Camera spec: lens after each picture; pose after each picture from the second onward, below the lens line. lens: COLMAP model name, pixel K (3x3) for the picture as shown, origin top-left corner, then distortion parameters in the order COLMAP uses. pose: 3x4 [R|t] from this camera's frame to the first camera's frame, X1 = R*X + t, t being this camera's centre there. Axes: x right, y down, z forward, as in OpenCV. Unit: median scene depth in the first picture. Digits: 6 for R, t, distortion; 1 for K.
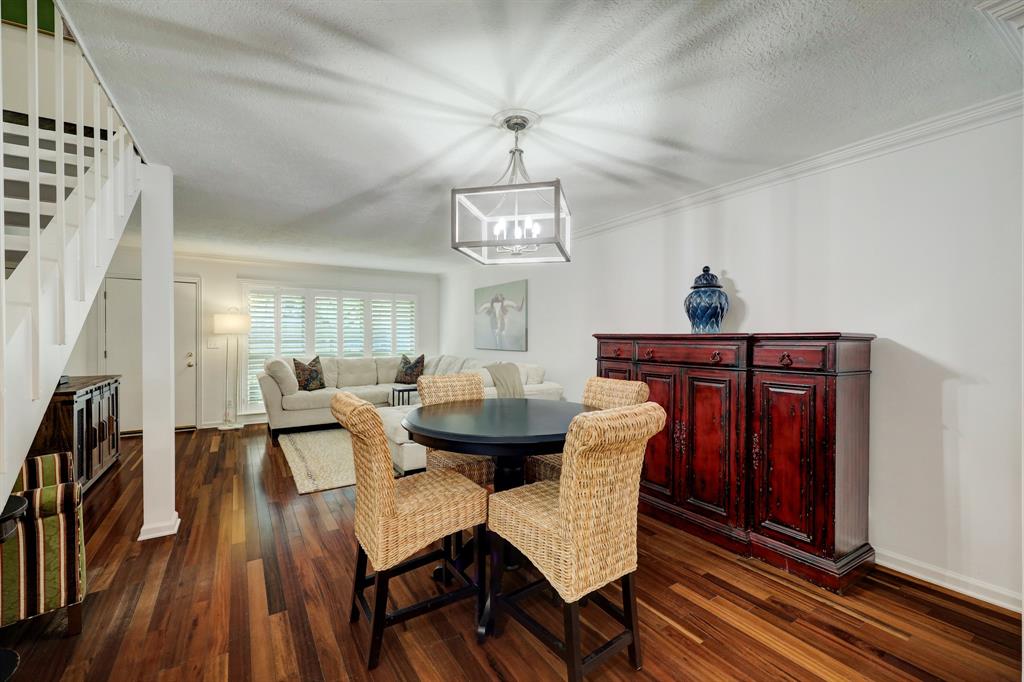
lens RADIAL K [[425.9, 0, 509.9], [0, 425.9, 341.0], [0, 0, 1]] dist [-0.003825, 0.000554]
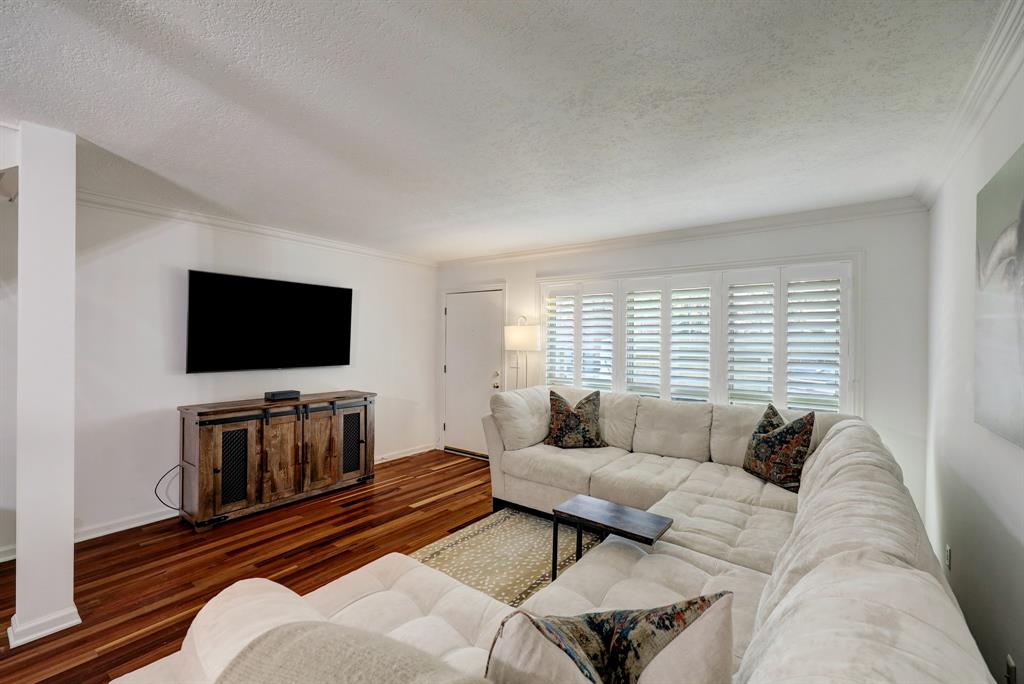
lens RADIAL K [[425.9, 0, 513.7], [0, 425.9, 341.2], [0, 0, 1]] dist [-0.003825, 0.000554]
pose [[0.337273, -0.002195, -0.941404, 0.134213], [-0.022865, 0.999683, -0.010522, -0.049254], [0.941129, 0.025074, 0.337116, 1.439092]]
